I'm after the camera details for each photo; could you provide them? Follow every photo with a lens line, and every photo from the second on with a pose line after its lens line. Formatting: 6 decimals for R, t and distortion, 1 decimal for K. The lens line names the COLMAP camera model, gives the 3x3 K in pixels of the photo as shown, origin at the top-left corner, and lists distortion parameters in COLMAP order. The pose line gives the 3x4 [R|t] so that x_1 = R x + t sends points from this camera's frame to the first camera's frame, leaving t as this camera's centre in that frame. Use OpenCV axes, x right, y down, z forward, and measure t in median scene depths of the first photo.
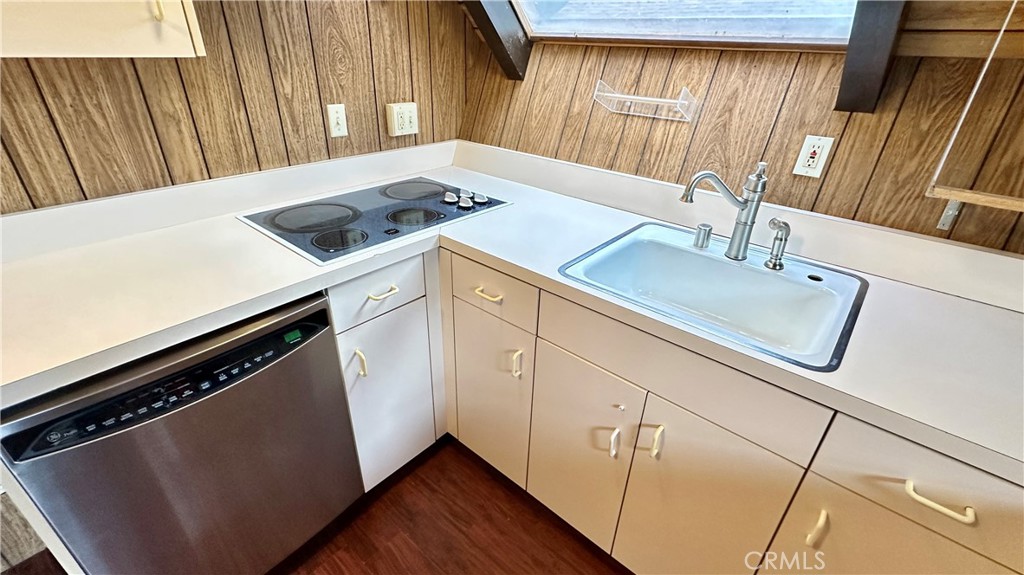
lens RADIAL K [[446.5, 0, 508.6], [0, 446.5, 282.3], [0, 0, 1]] dist [0.001639, 0.000146]
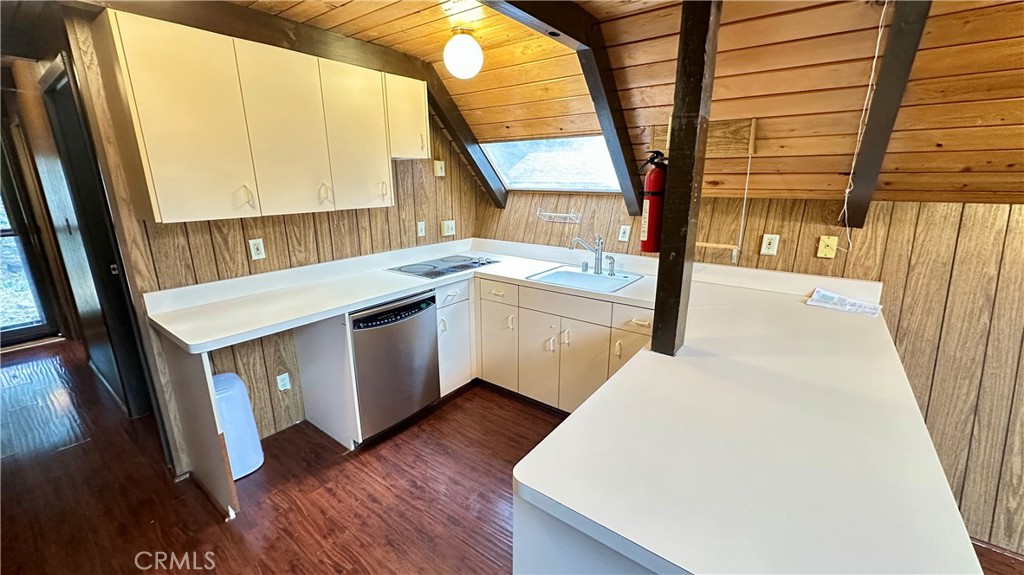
lens RADIAL K [[403.1, 0, 511.1], [0, 403.1, 289.0], [0, 0, 1]] dist [0.001054, 0.000212]
pose [[0.997396, -0.047055, 0.054654, -0.072917], [0.057930, 0.974114, -0.218508, 0.399831], [-0.042958, 0.221105, 0.974303, -0.921180]]
